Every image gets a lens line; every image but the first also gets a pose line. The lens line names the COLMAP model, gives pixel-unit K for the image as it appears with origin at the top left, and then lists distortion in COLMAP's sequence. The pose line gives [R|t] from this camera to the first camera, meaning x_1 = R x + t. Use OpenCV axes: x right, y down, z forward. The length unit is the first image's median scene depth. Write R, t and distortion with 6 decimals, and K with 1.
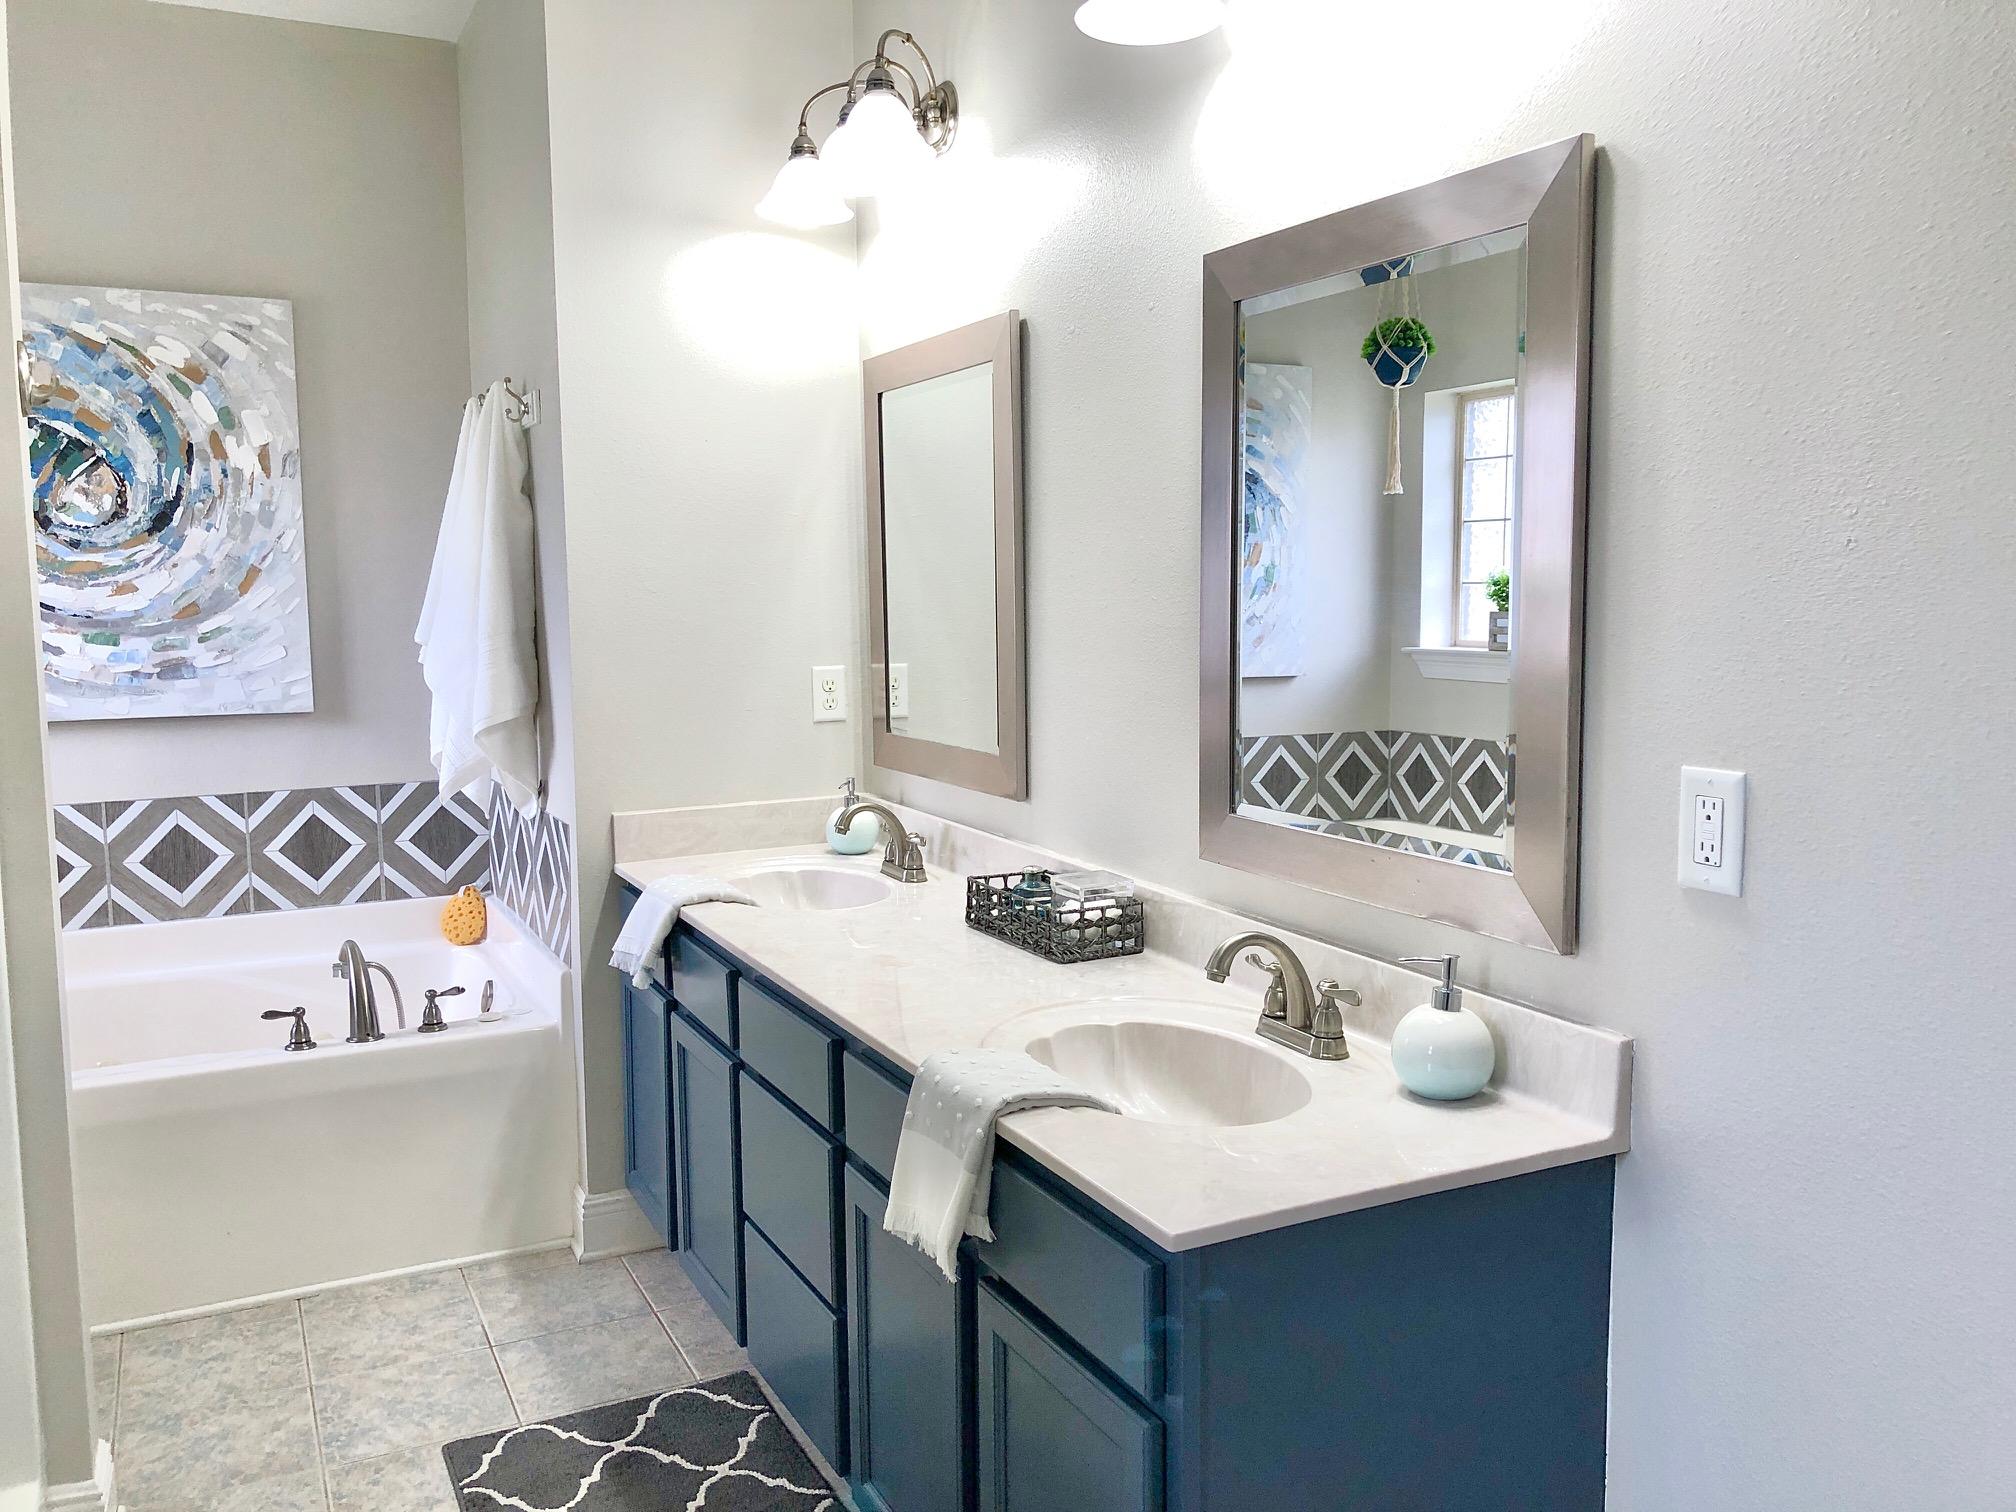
lens RADIAL K [[1646.5, 0, 1002.3], [0, 1646.5, 750.6], [0, 0, 1]] dist [0.040511, -0.025034]
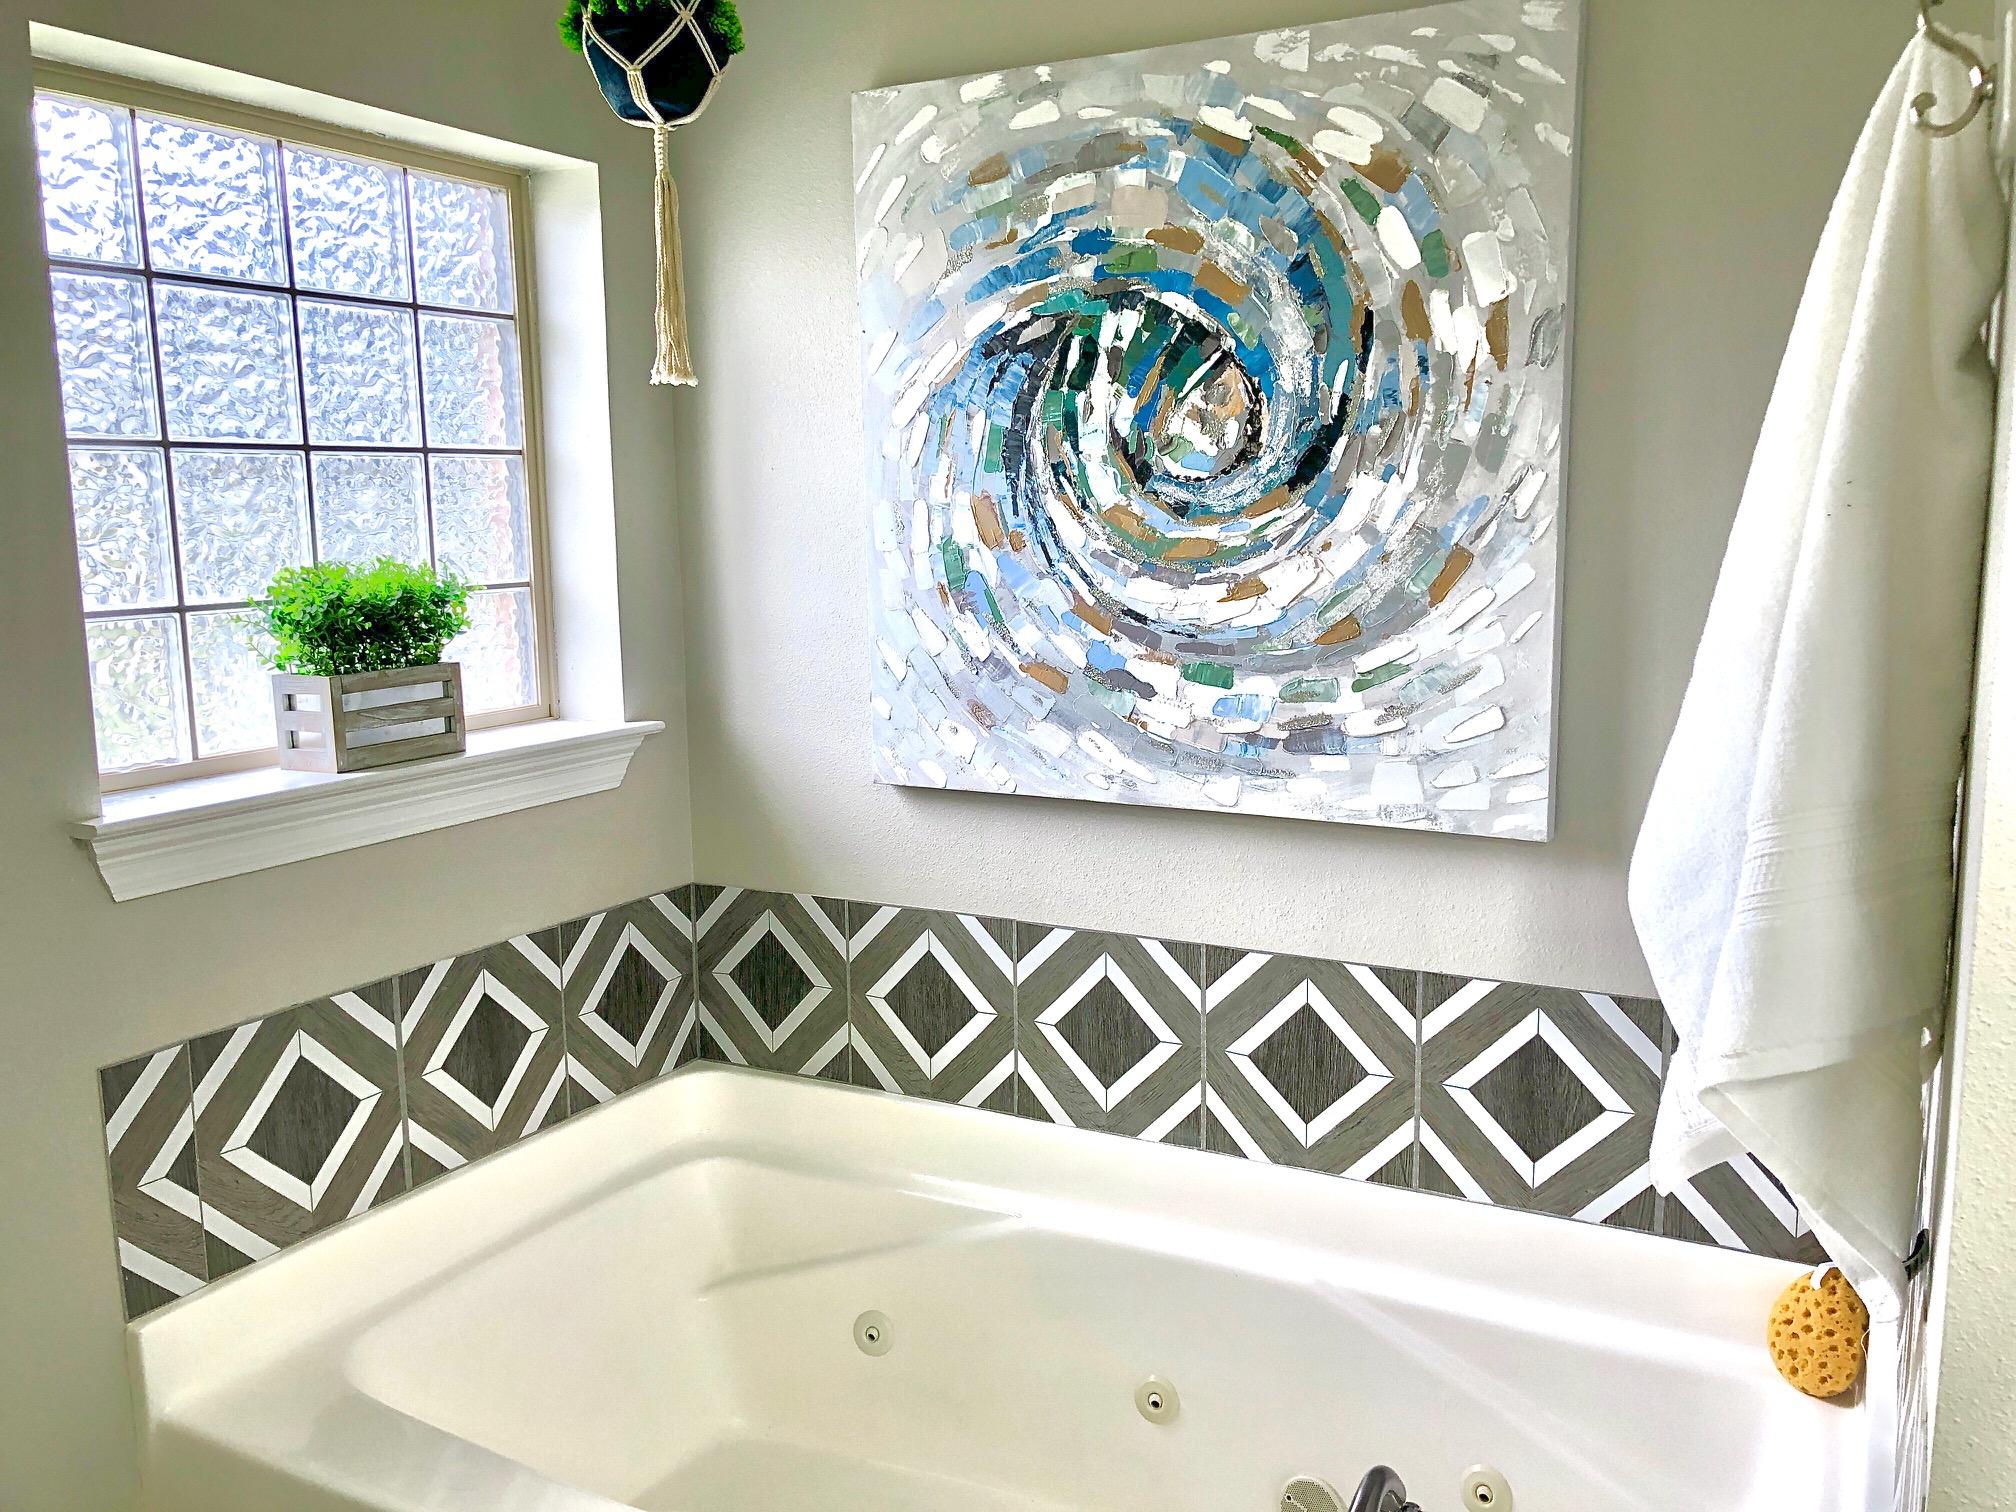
lens RADIAL K [[1646.5, 0, 1004.7], [0, 1646.5, 749.2], [0, 0, 1]] dist [0.040511, -0.025034]
pose [[0.617997, 0.112339, -0.778113, -0.139171], [-0.078034, 0.993616, 0.081476, -0.081728], [0.782298, 0.010368, 0.622818, 0.587788]]
